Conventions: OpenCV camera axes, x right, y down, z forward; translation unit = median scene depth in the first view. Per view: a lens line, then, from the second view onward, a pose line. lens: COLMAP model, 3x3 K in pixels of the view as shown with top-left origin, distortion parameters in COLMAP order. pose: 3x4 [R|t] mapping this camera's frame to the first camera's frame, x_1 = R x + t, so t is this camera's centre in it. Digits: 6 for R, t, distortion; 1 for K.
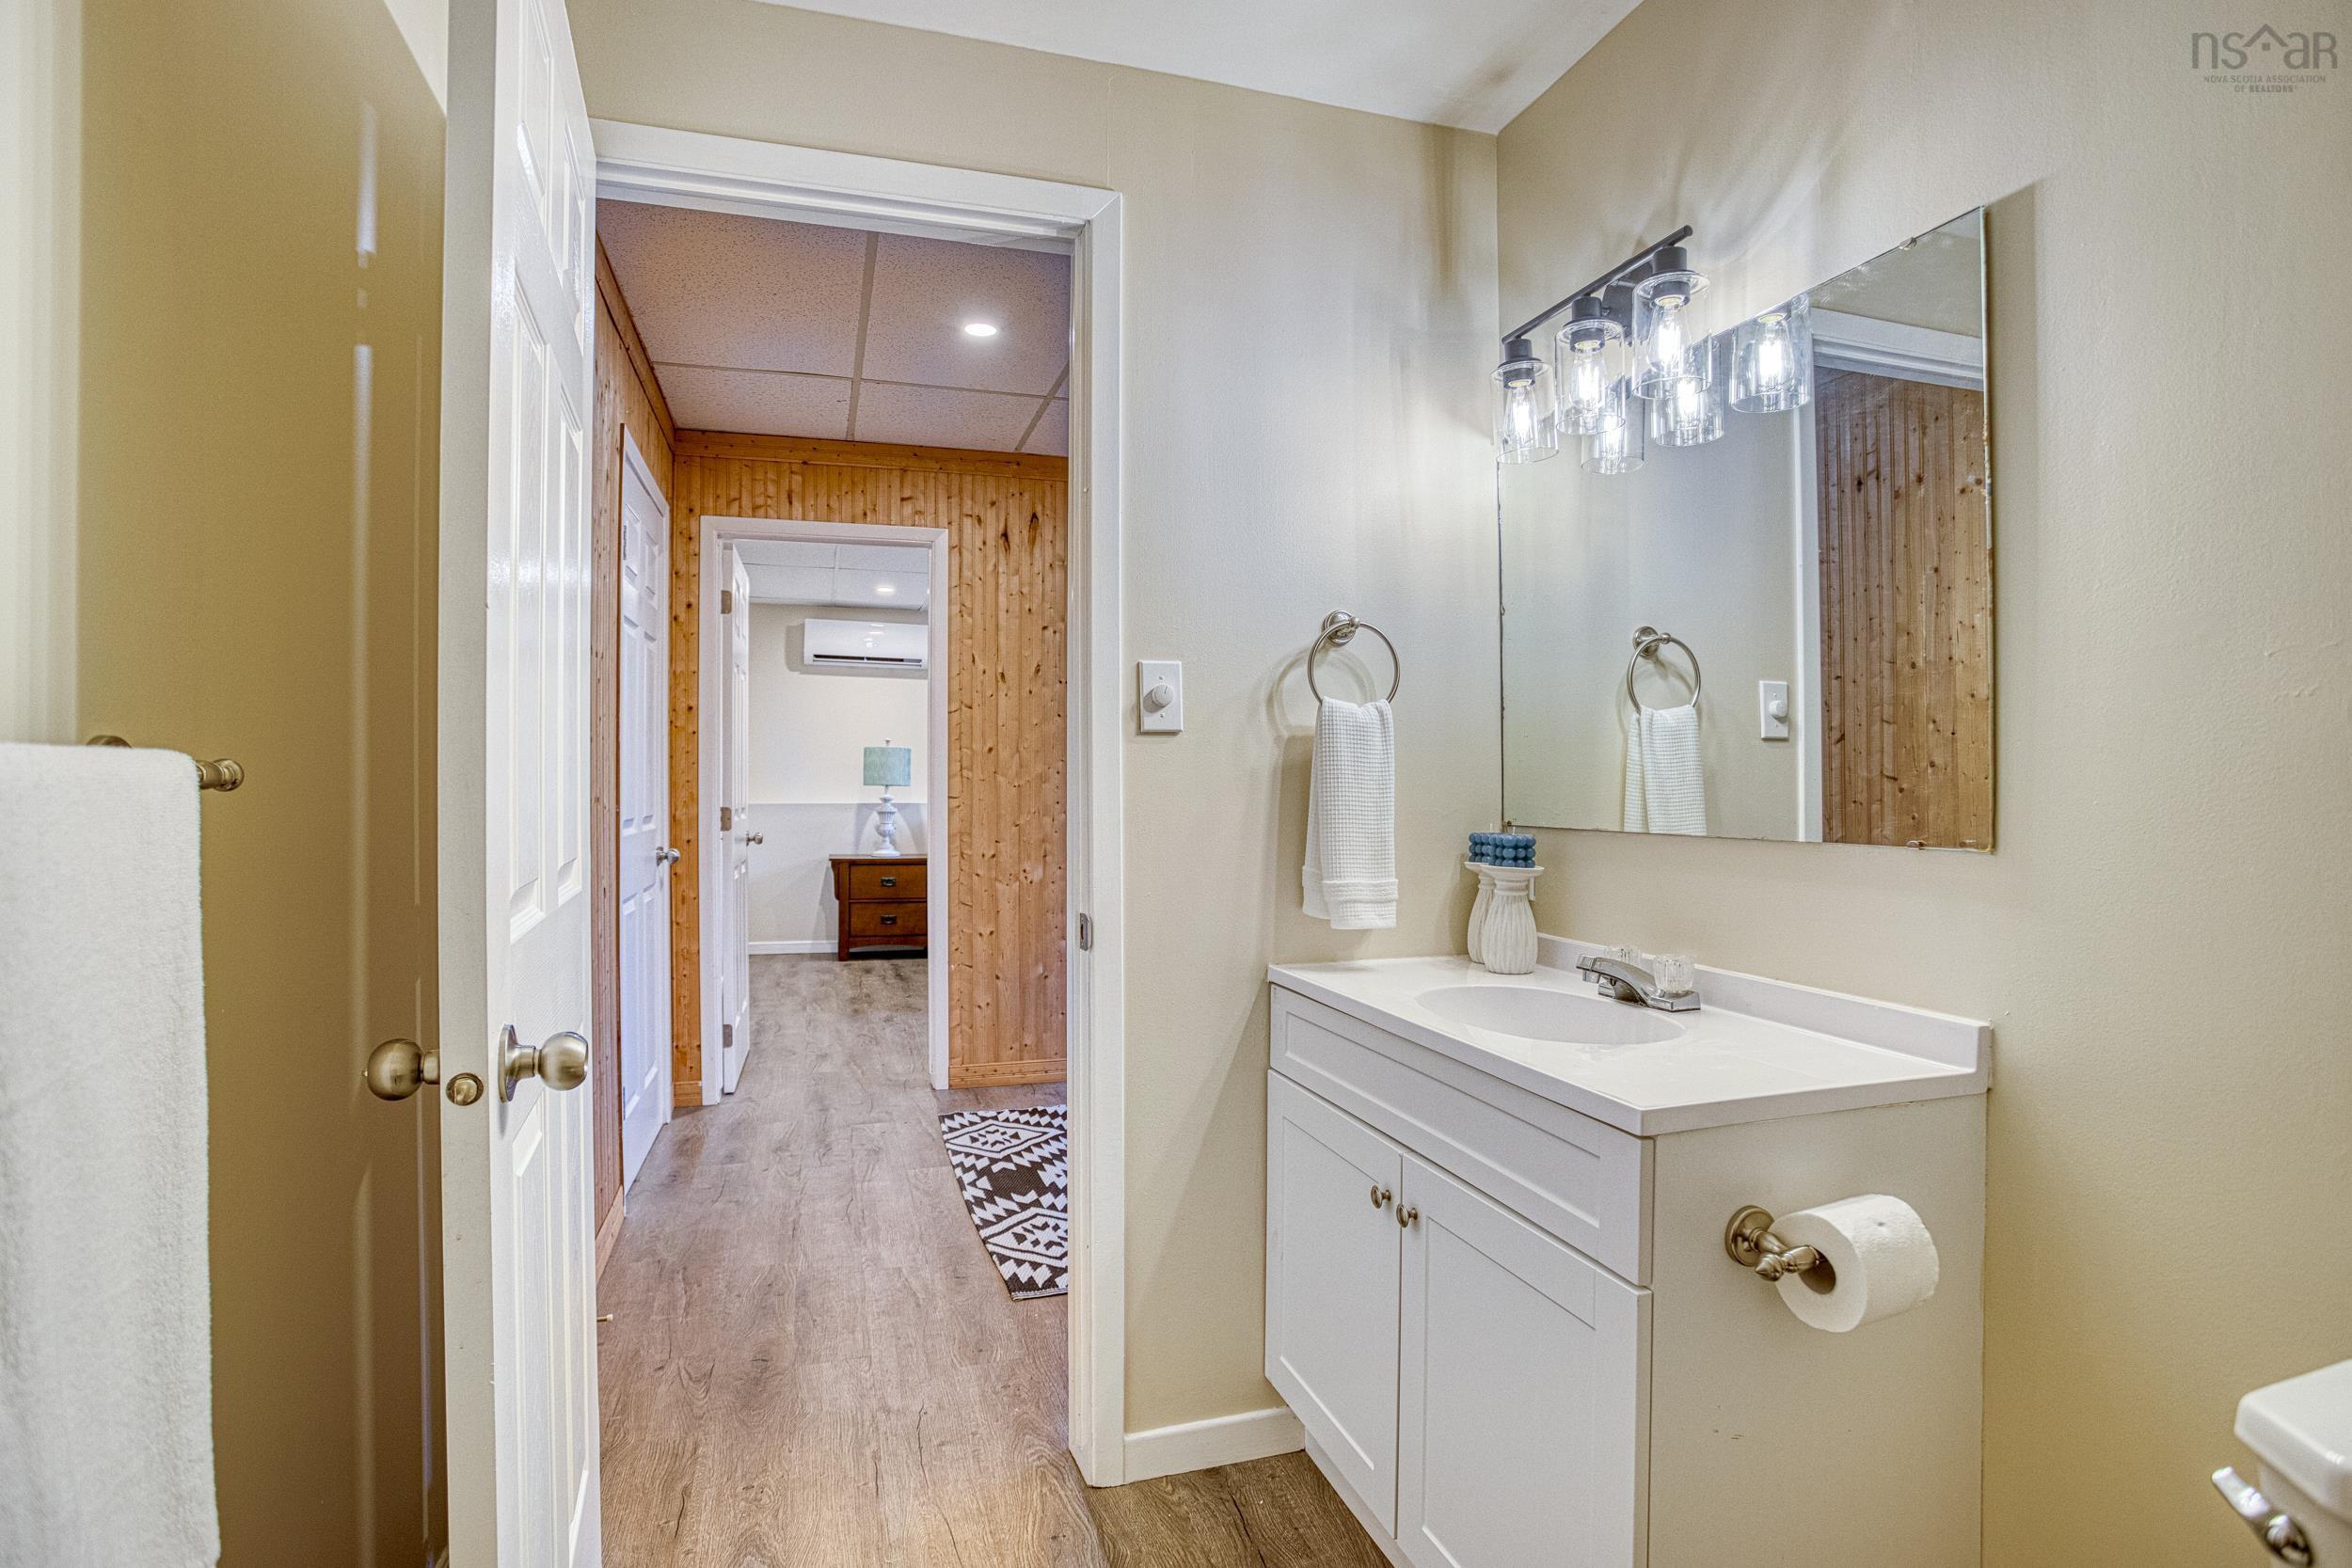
lens RADIAL K [[1144.1, 0, 1172.3], [0, 1144.1, 783.0], [0, 0, 1]] dist [-0.063303, 0.022201]
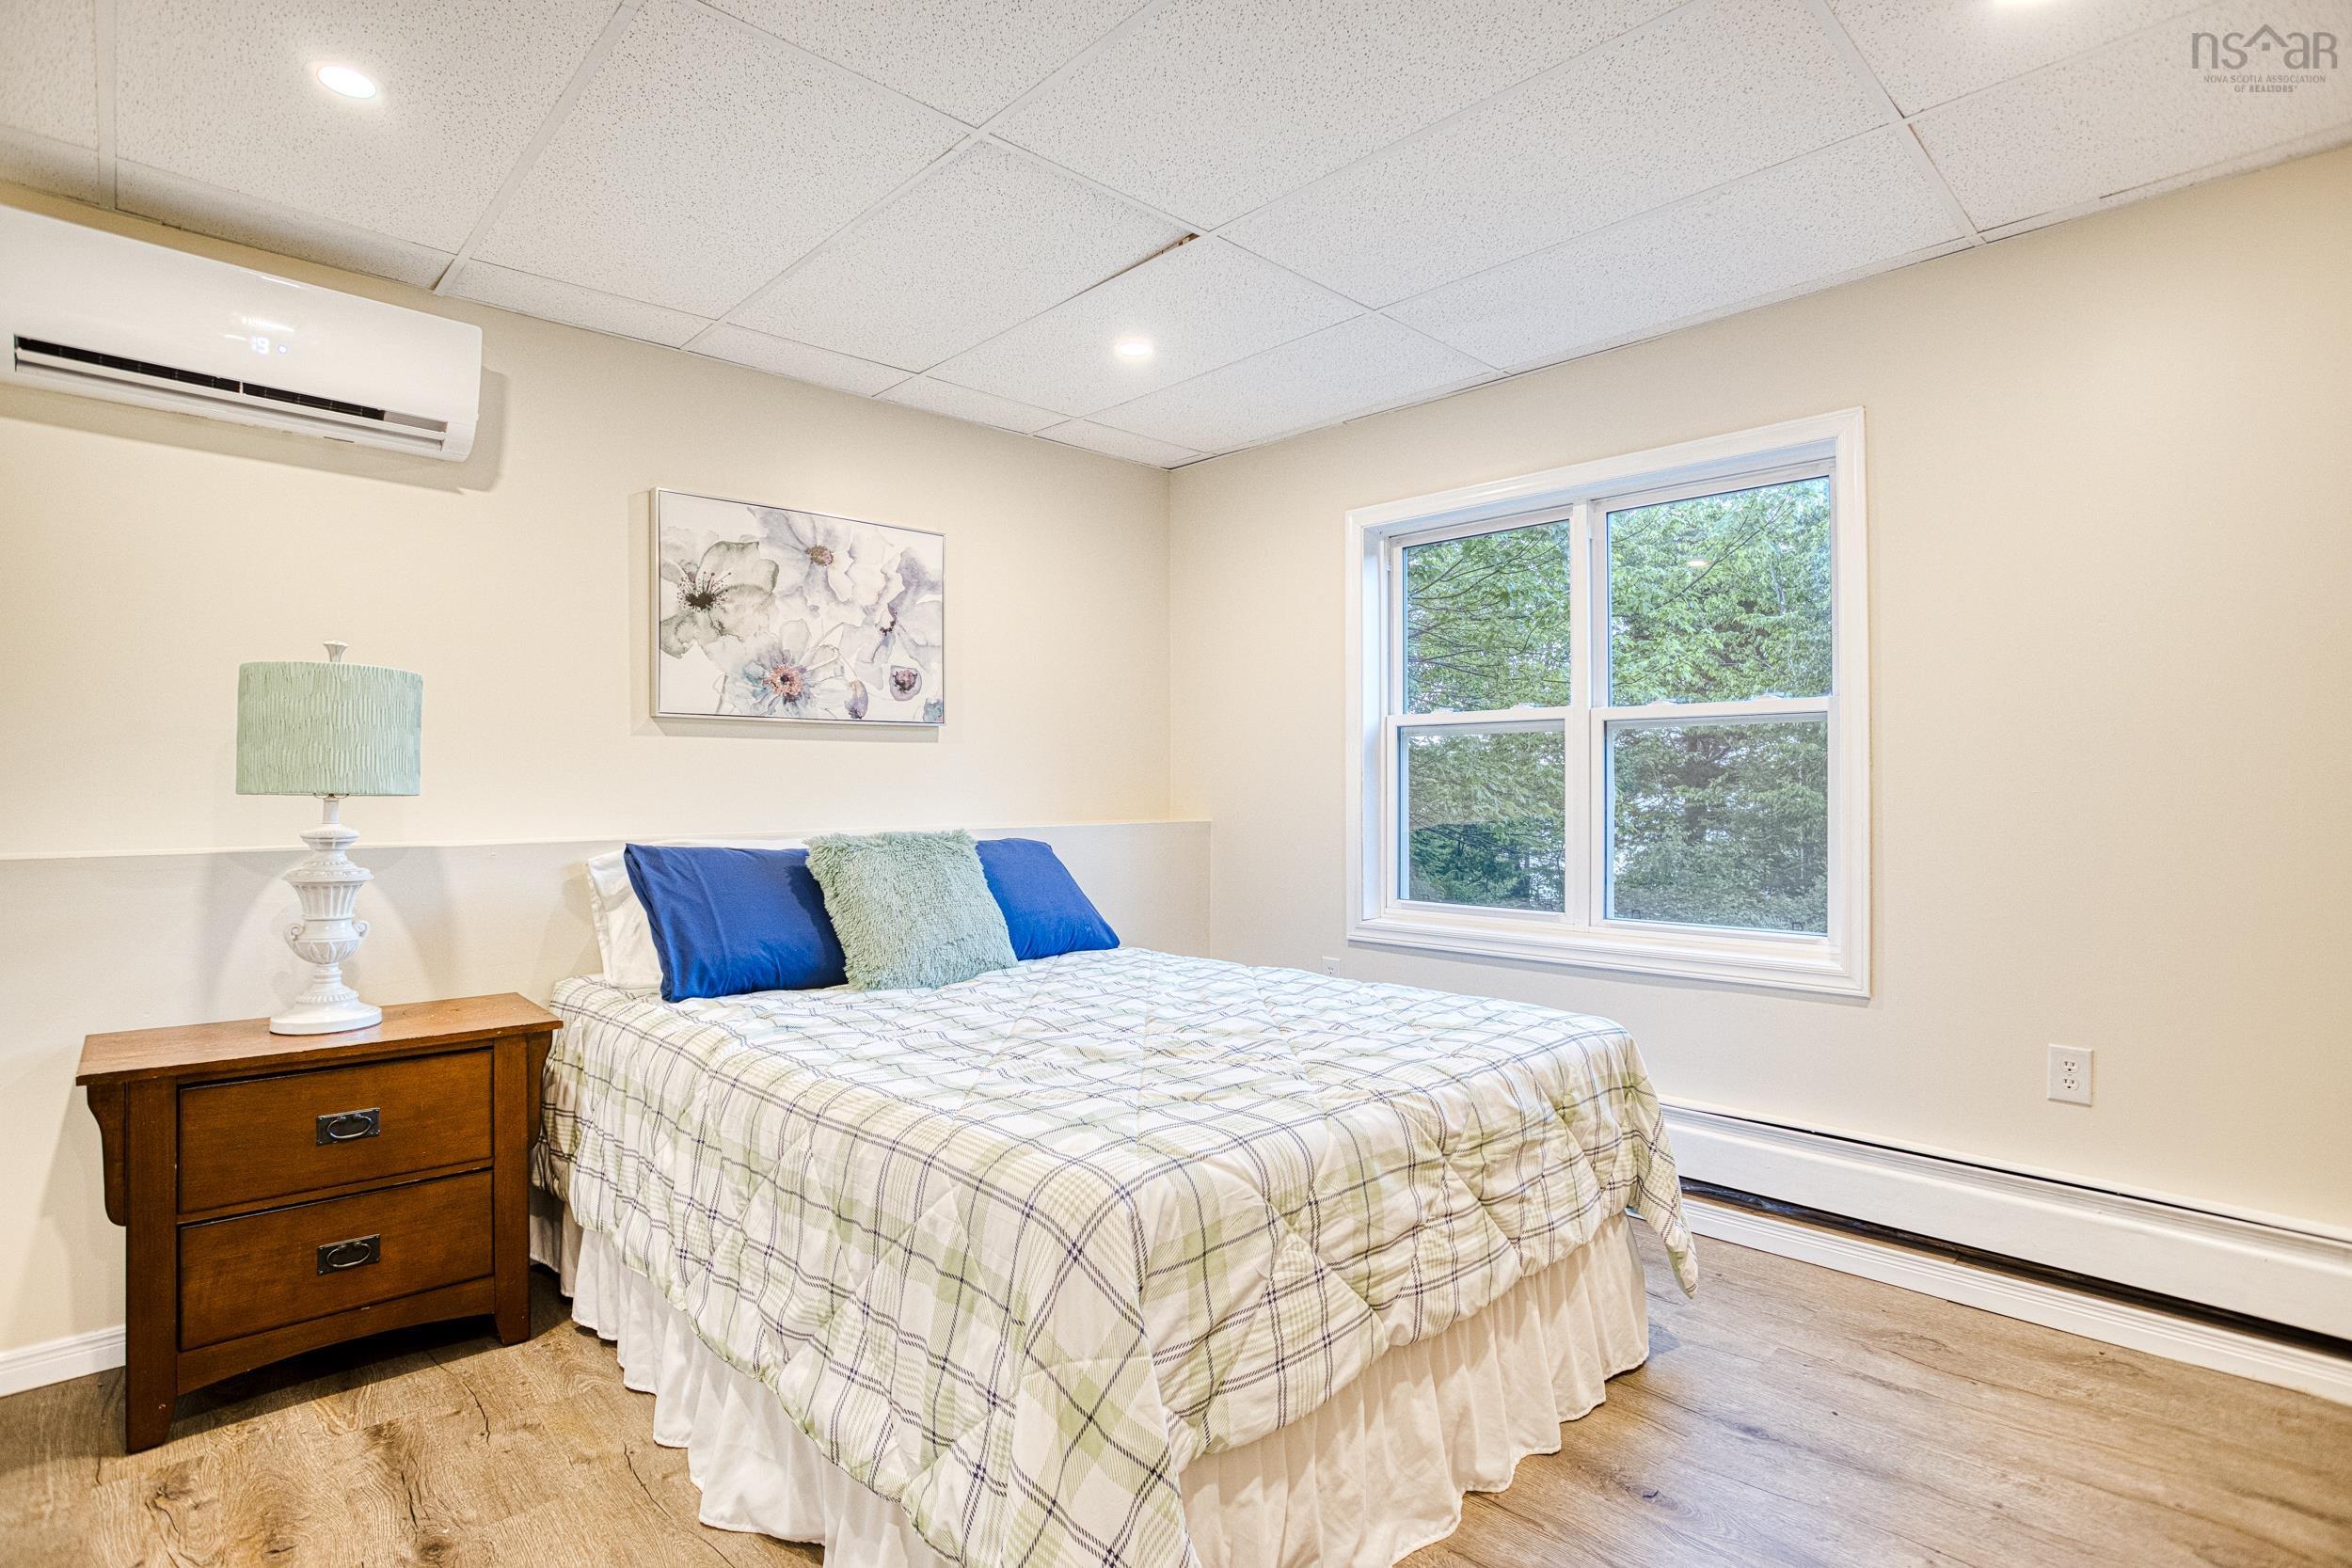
lens RADIAL K [[1144.1, 0, 1180.7], [0, 1144.1, 788.0], [0, 0, 1]] dist [-0.063303, 0.022201]
pose [[0.891151, 0.004808, 0.453681, -0.187530], [-0.001742, 0.999973, -0.007174, 0.002430], [-0.453703, 0.005603, 0.891135, 0.650209]]
